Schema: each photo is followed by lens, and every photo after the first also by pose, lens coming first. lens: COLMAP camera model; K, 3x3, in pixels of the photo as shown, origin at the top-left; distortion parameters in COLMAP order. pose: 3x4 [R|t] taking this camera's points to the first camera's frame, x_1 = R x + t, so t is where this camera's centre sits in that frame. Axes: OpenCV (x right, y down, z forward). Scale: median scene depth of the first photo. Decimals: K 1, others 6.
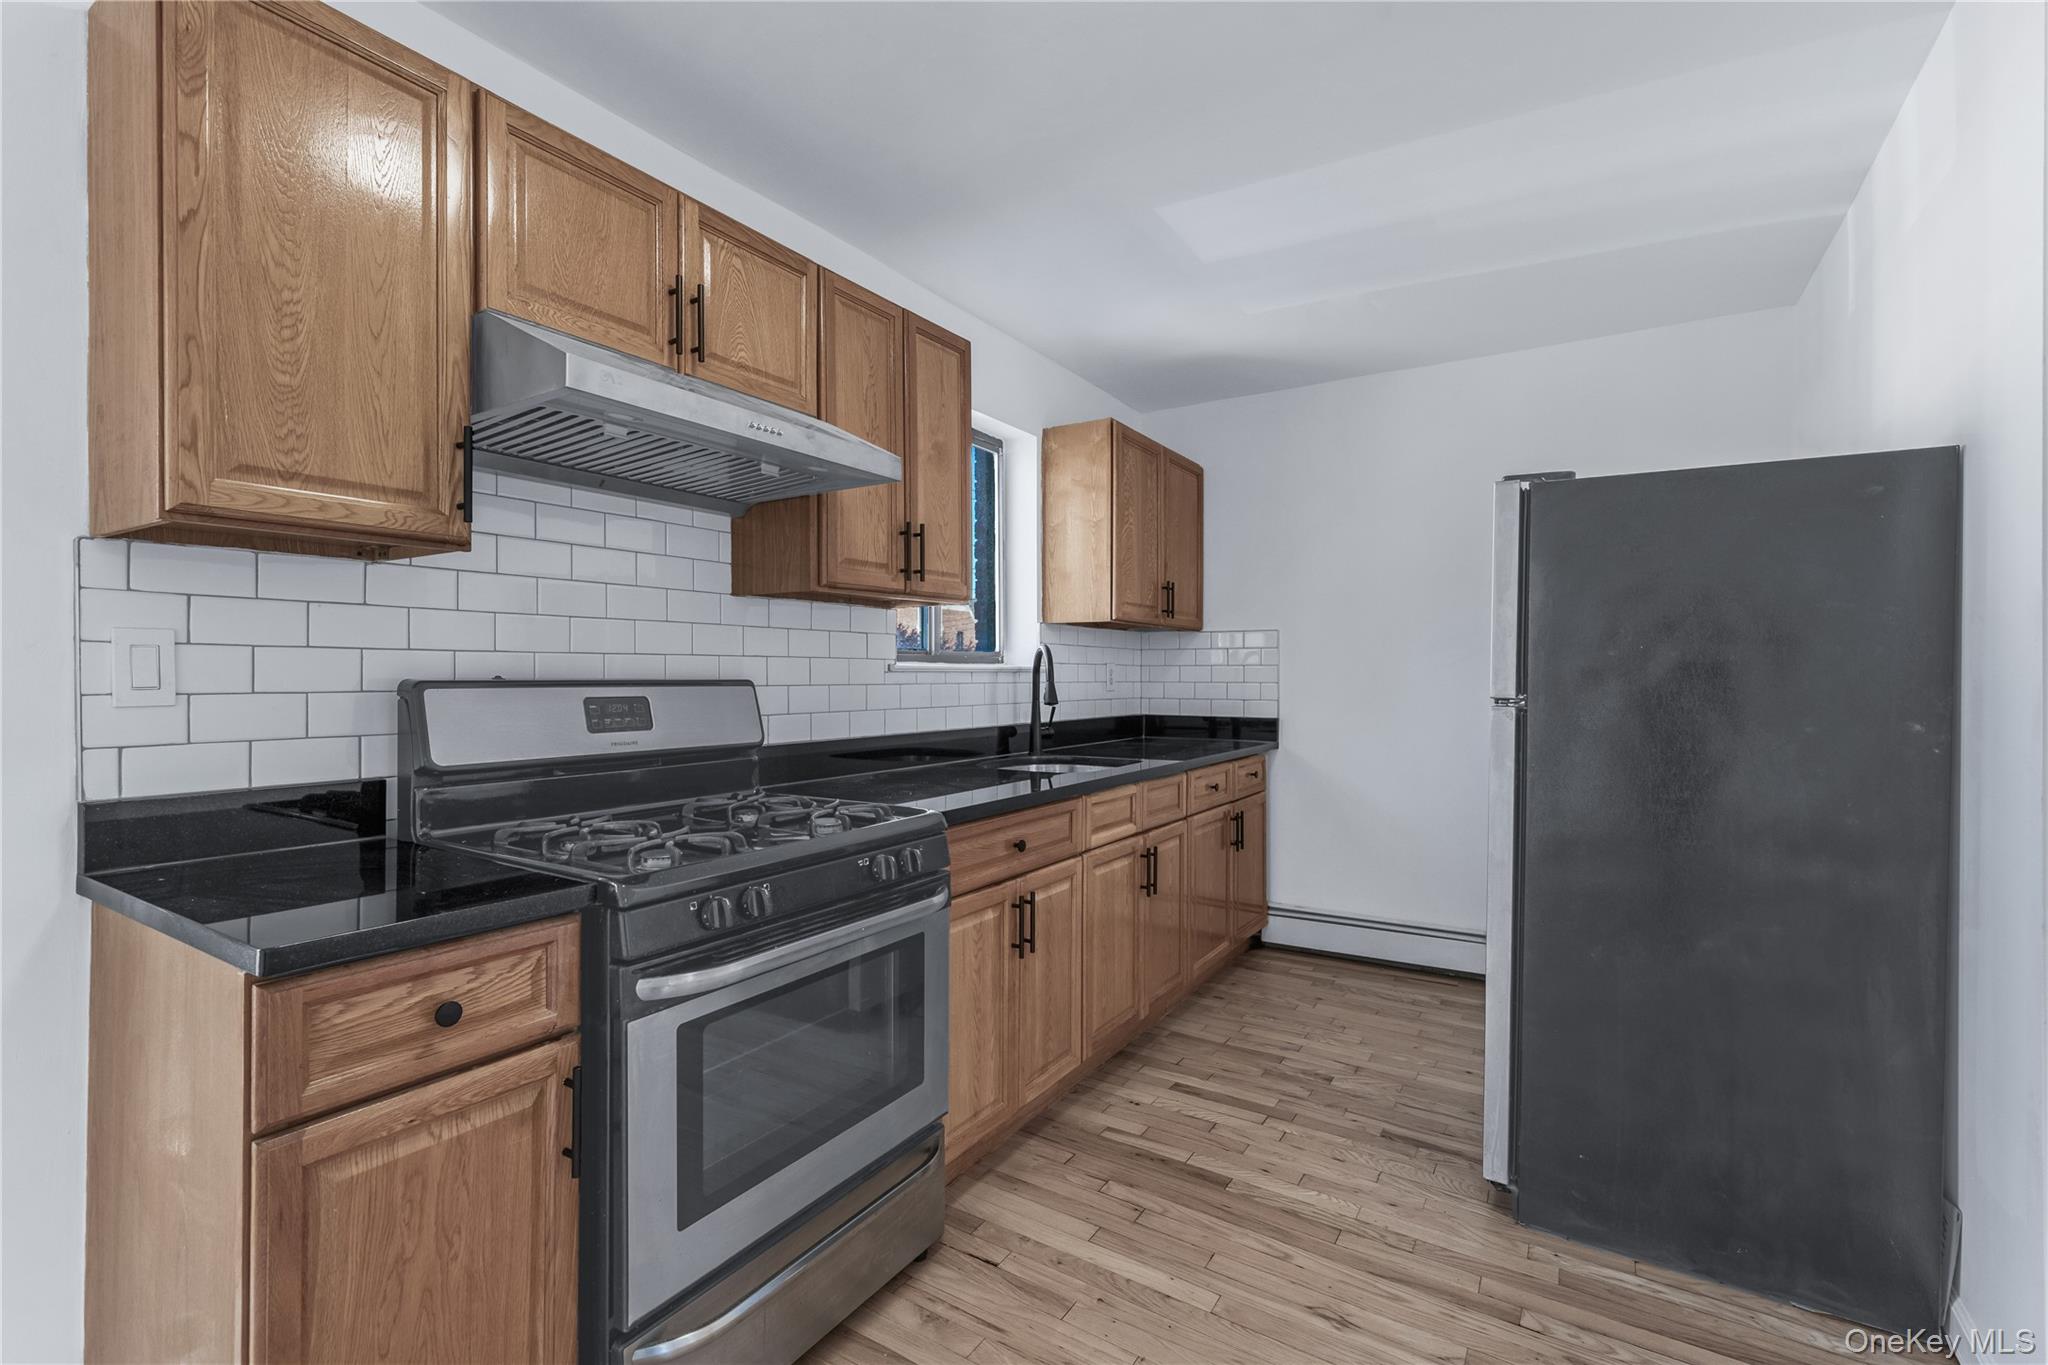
lens RADIAL K [[911.8, 0, 1029.2], [0, 911.8, 677.4], [0, 0, 1]] dist [-0.000140, 0.000038]
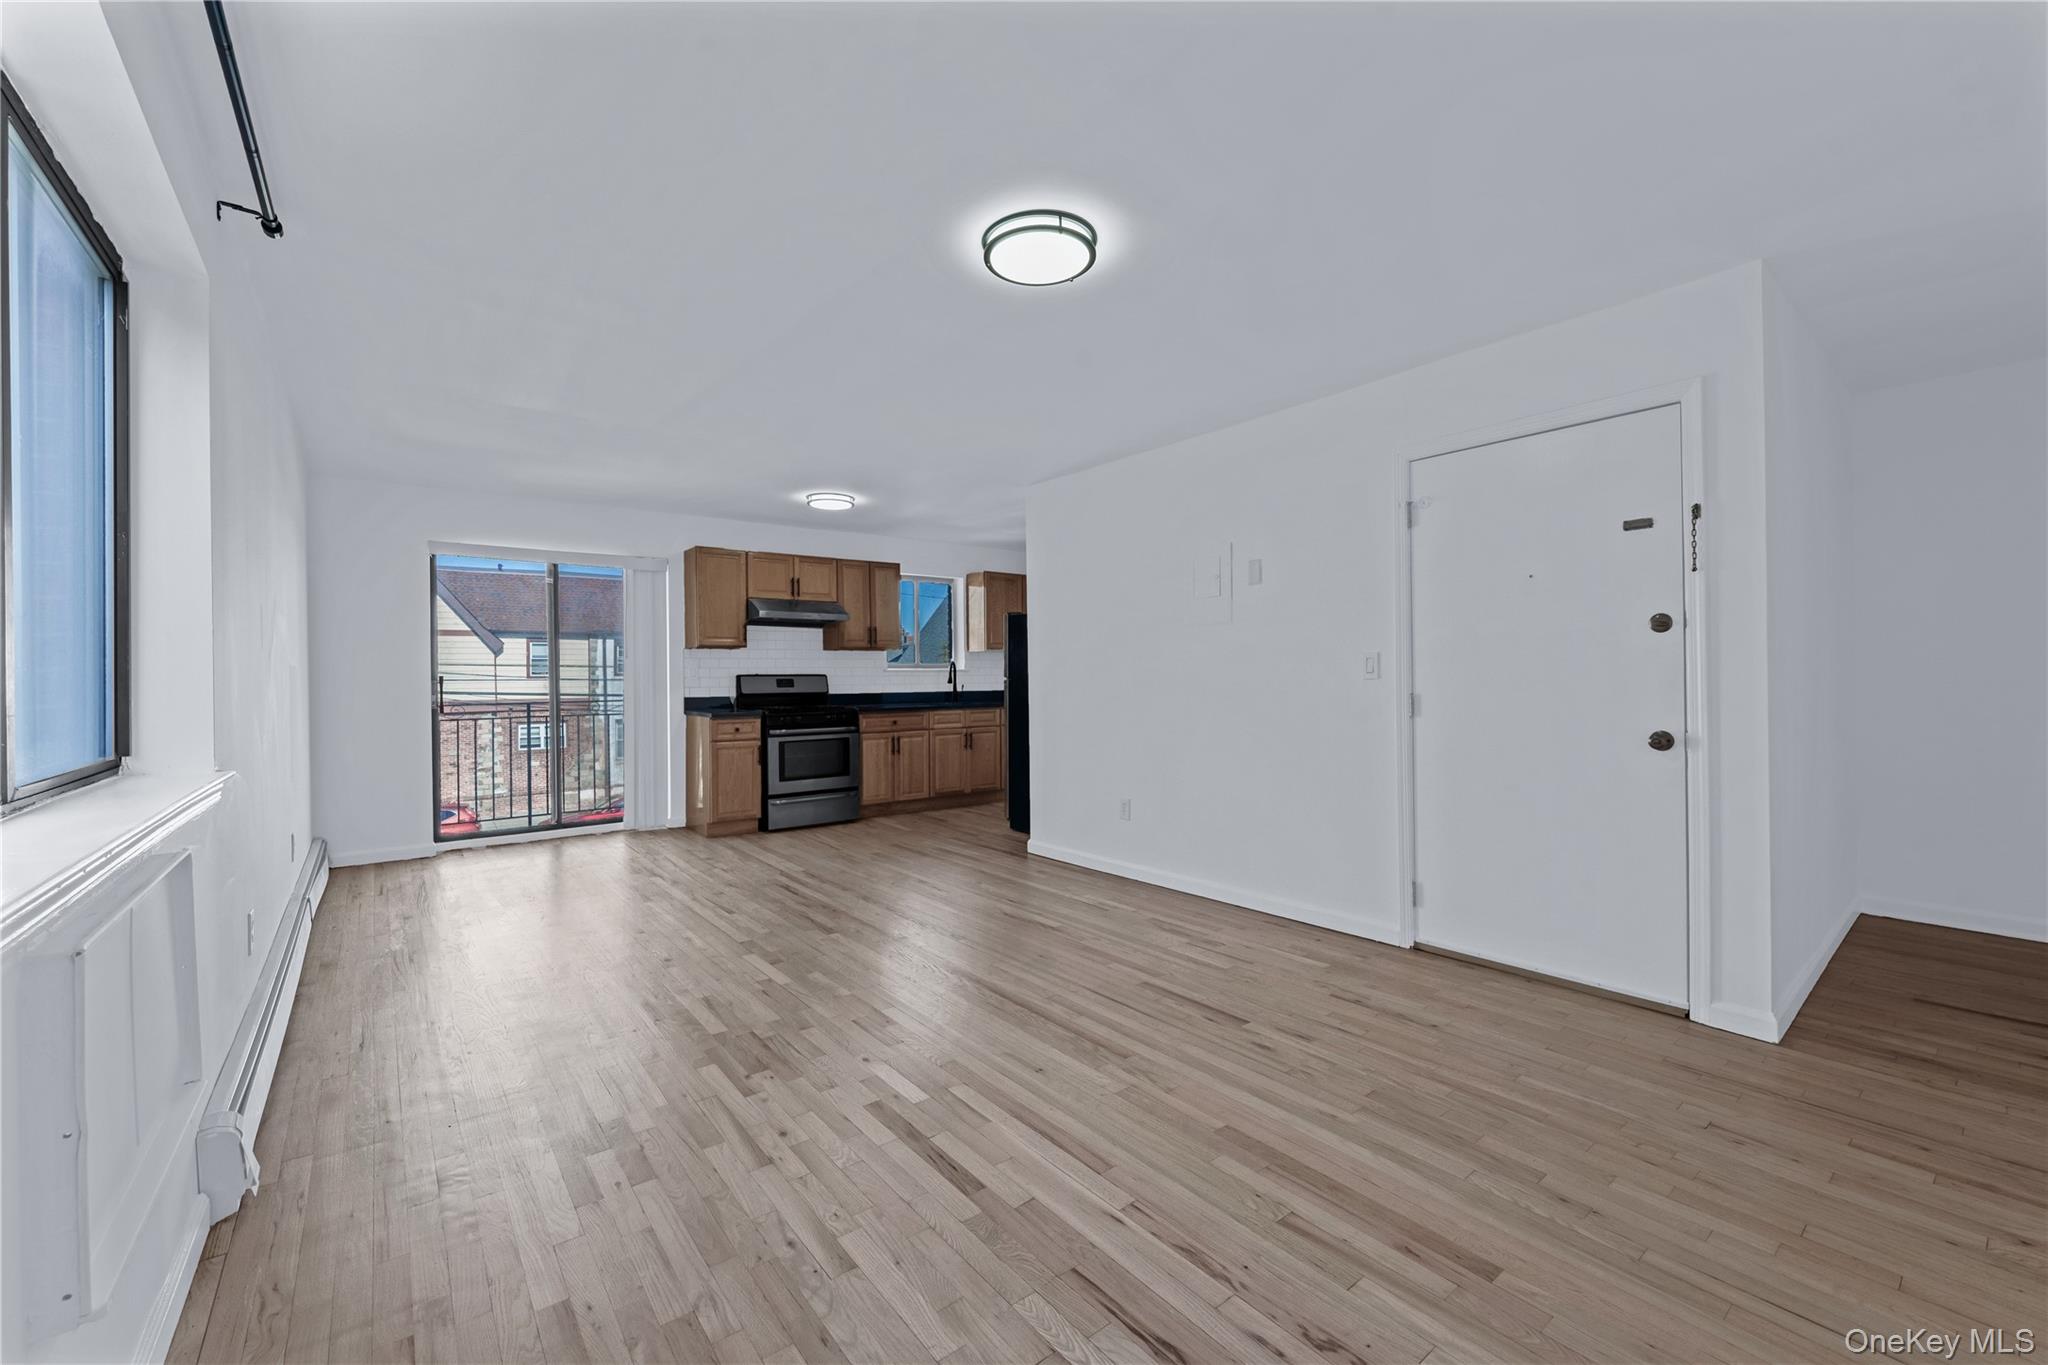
lens RADIAL K [[819.8, 0, 1024.0], [0, 819.8, 682.5], [0, 0, 1]] dist [-0.000766, -0.000018]
pose [[0.942862, -0.008849, -0.333066, 2.301973], [0.010334, 0.999943, 0.002688, 0.050284], [0.333023, -0.005976, 0.942900, -2.705972]]
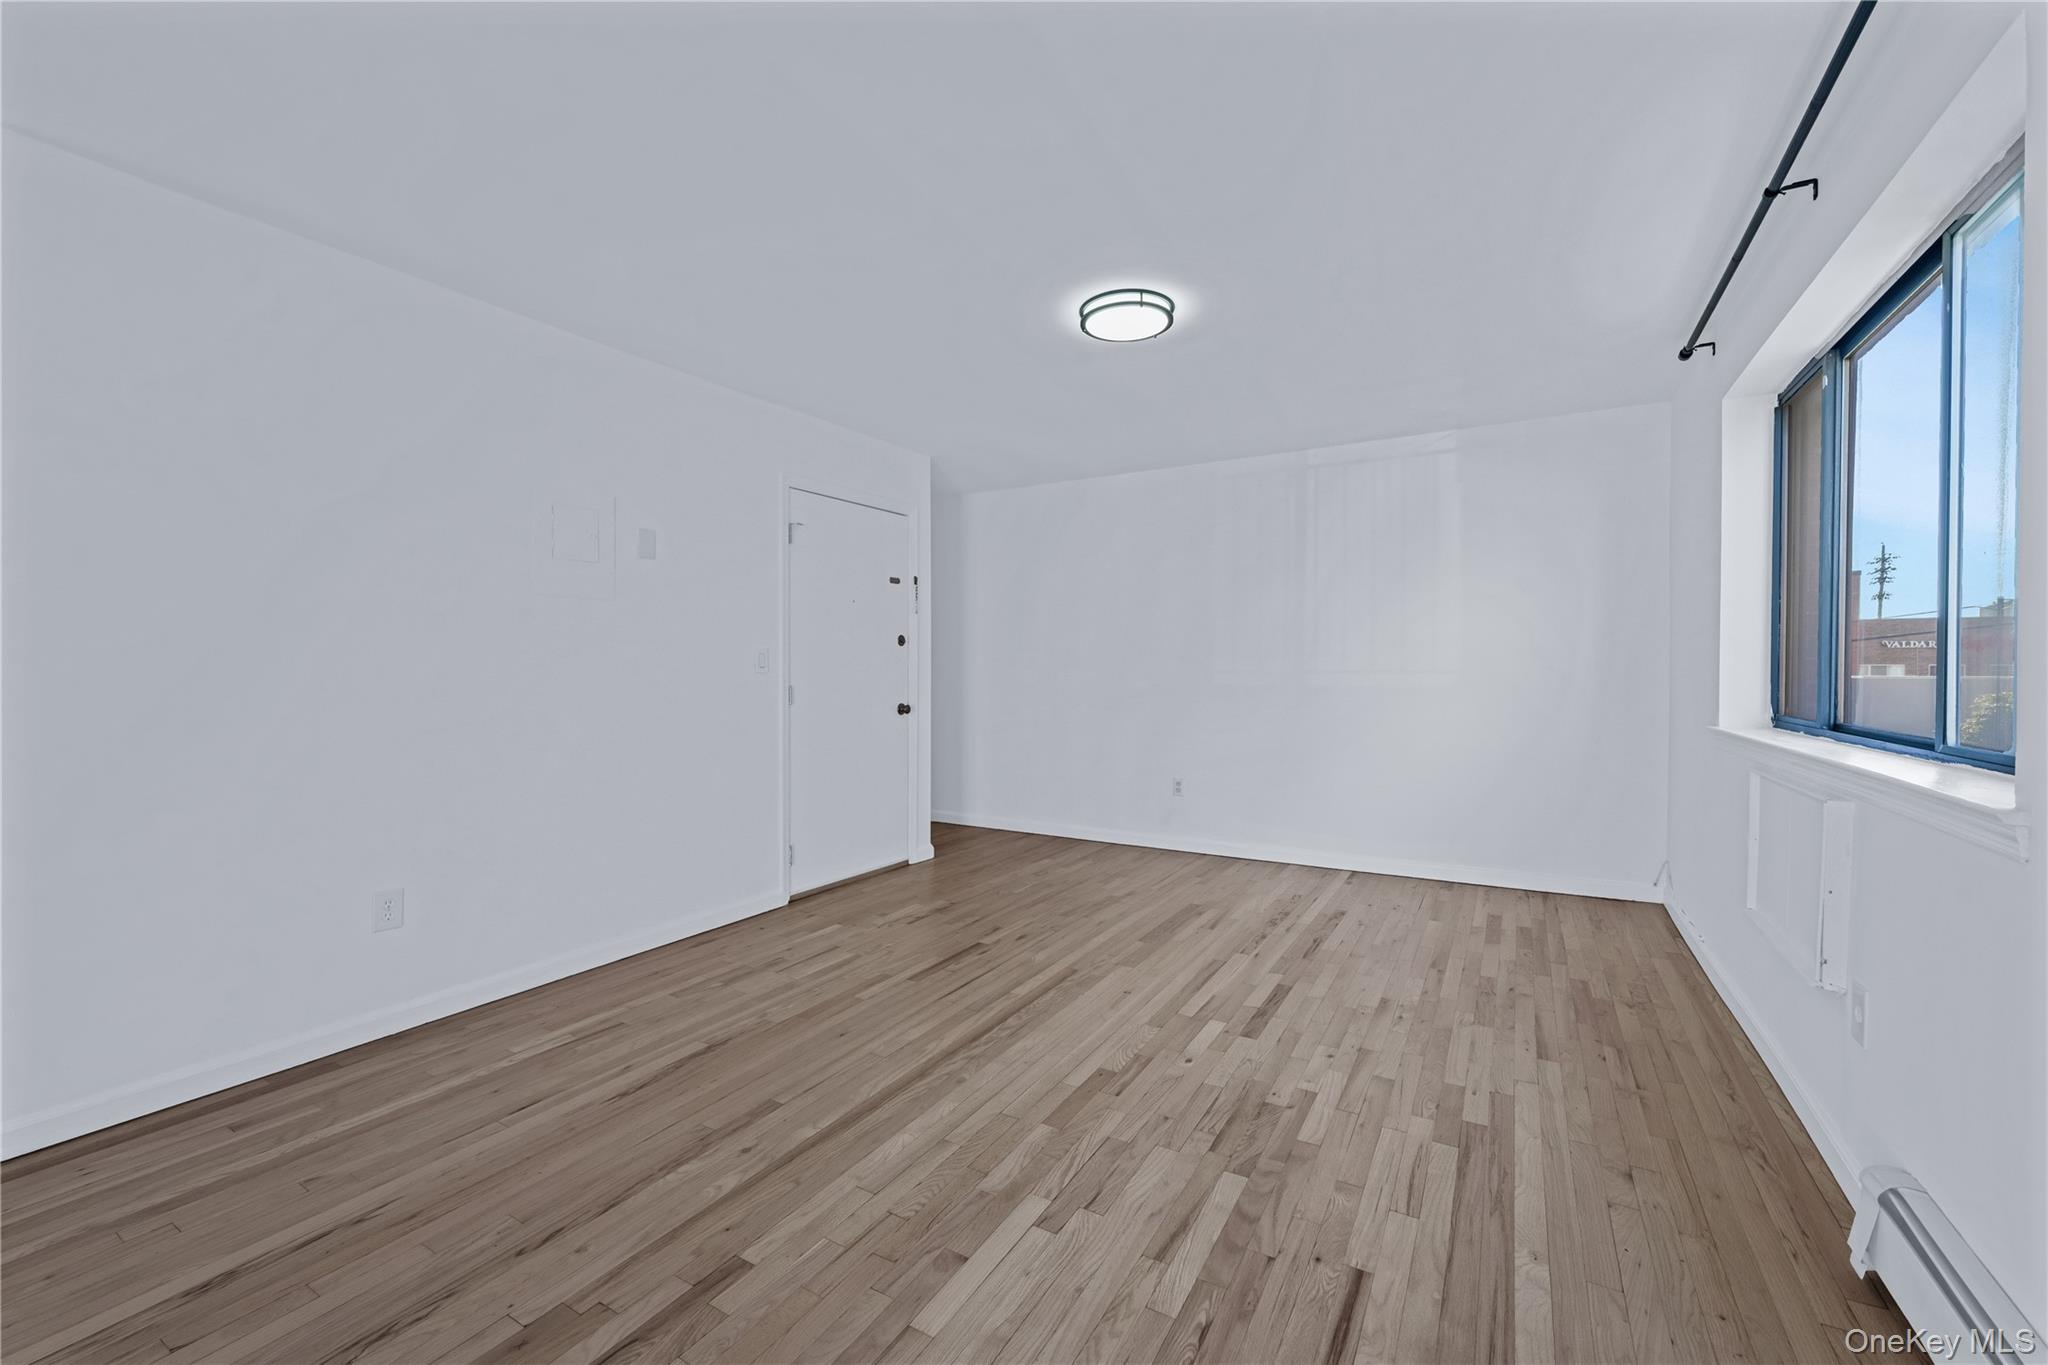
lens RADIAL K [[829.5, 0, 1024.9], [0, 829.5, 674.8], [0, 0, 1]] dist [-0.000550, -0.000256]
pose [[-0.028314, -0.008373, 0.999564, -0.318901], [0.002230, 0.999962, 0.008439, 0.042722], [-0.999597, 0.002468, -0.028294, -0.778484]]
